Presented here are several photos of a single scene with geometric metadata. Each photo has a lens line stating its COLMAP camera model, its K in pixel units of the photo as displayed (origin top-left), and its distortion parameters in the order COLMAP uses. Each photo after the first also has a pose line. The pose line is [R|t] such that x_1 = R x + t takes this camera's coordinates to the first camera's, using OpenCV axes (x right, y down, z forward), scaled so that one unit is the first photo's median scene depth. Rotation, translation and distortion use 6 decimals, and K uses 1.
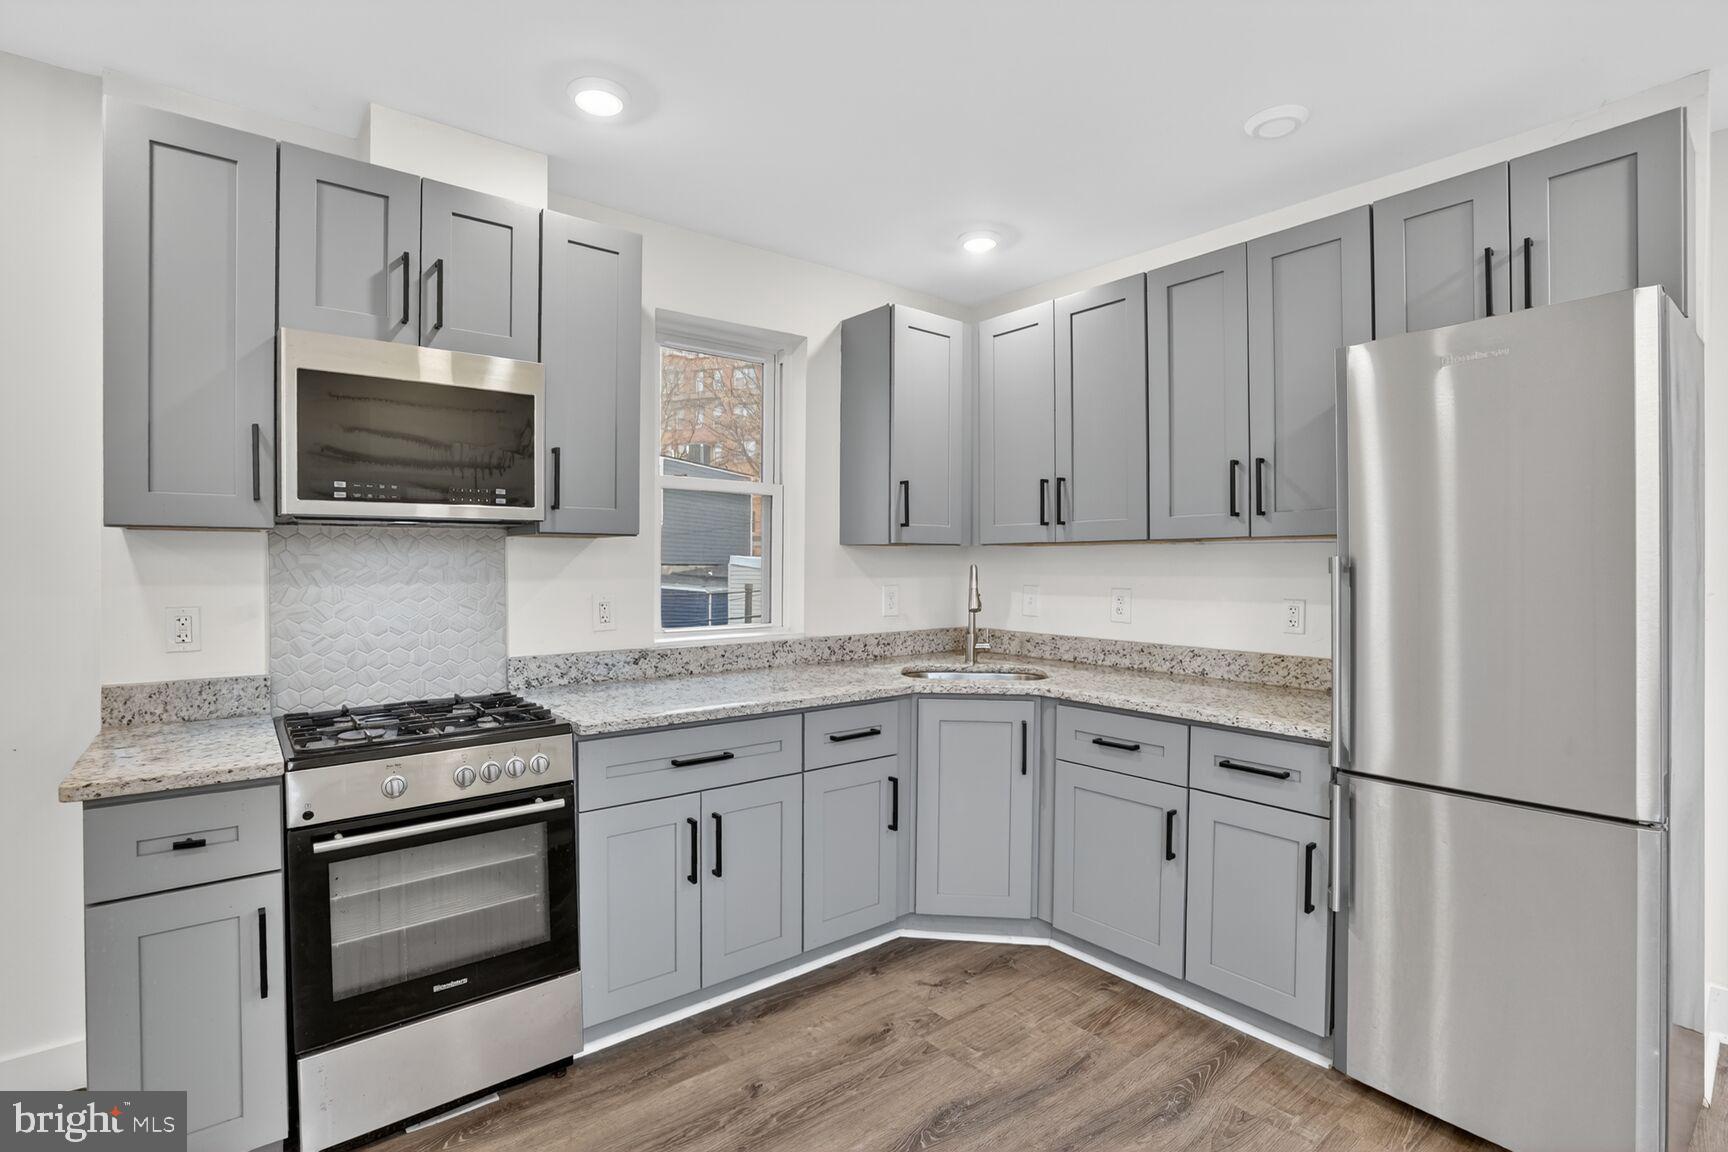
lens RADIAL K [[807.4, 0, 849.9], [0, 807.4, 548.4], [0, 0, 1]] dist [-0.046277, 0.019021]
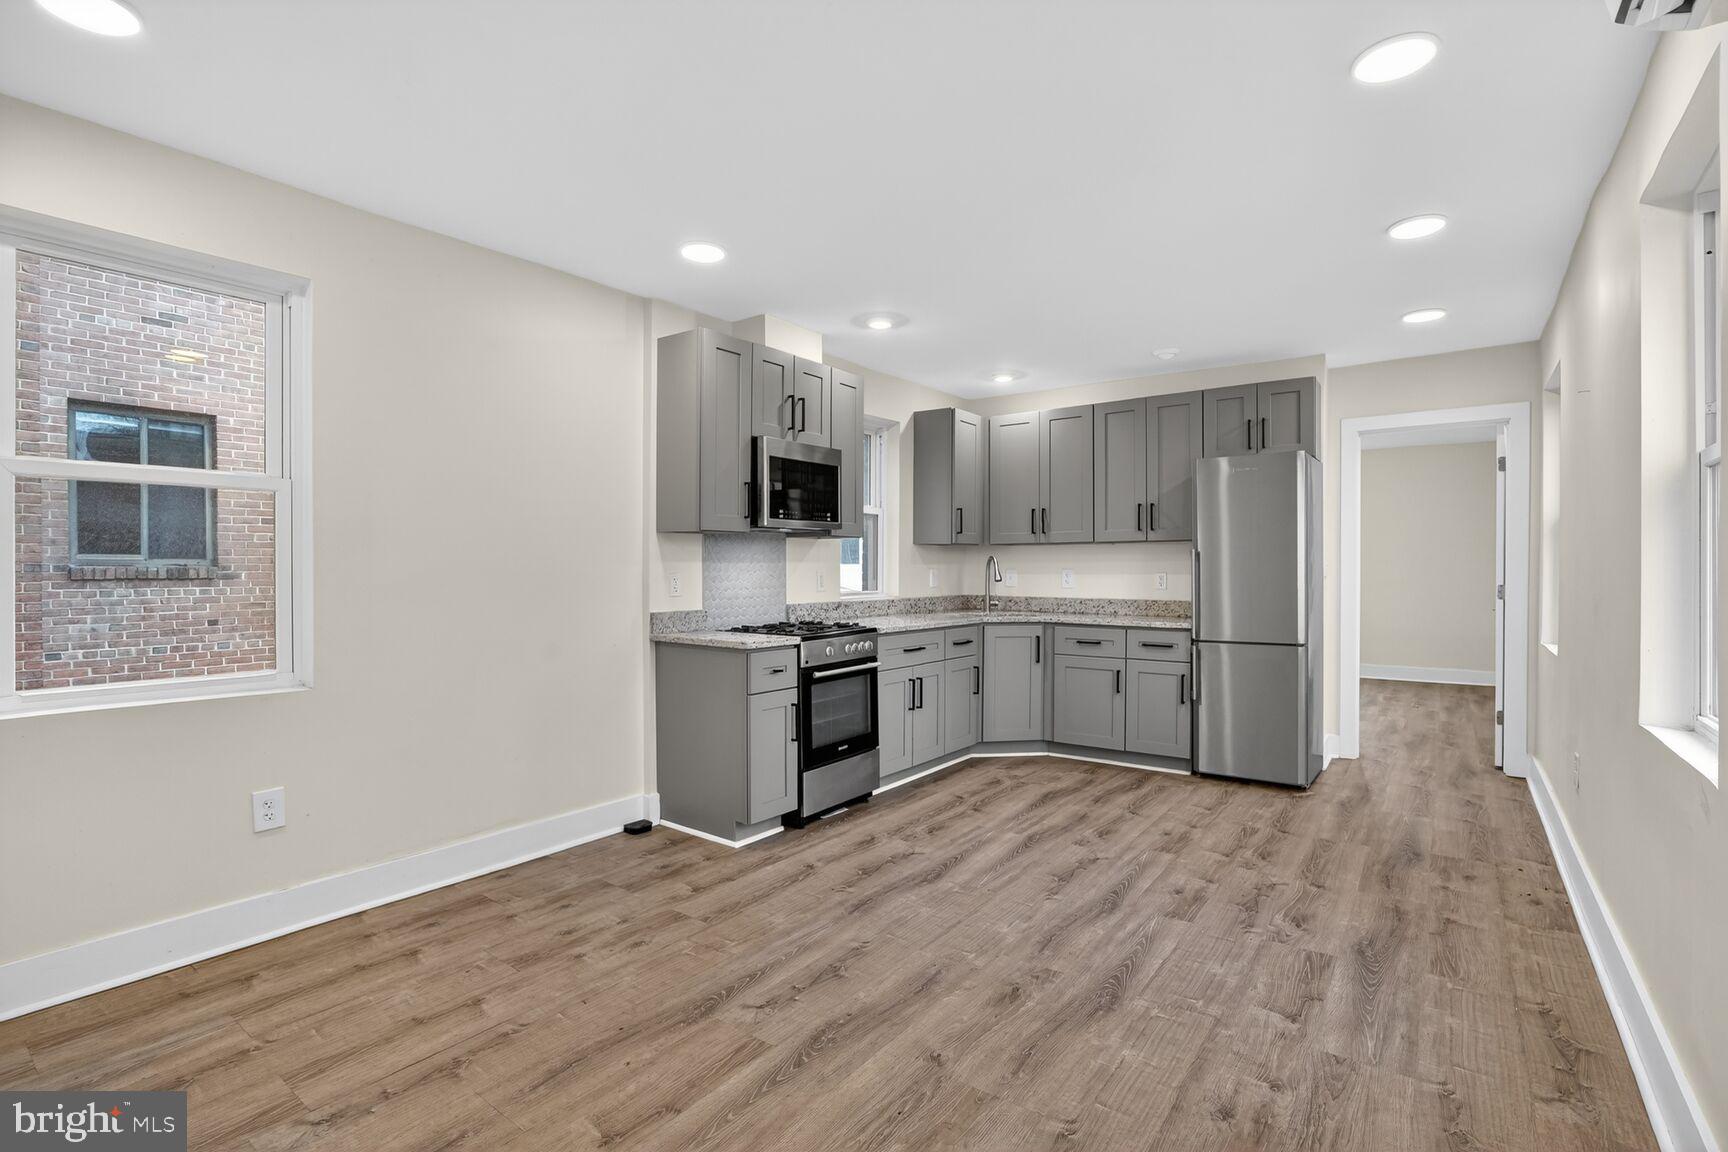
lens RADIAL K [[807.4, 0, 849.9], [0, 807.4, 548.4], [0, 0, 1]] dist [-0.046277, 0.019021]
pose [[0.968452, 0.004733, 0.249154, -0.833162], [-0.003055, 0.999970, -0.007118, 0.024787], [-0.249180, 0.006132, 0.968438, -0.899590]]
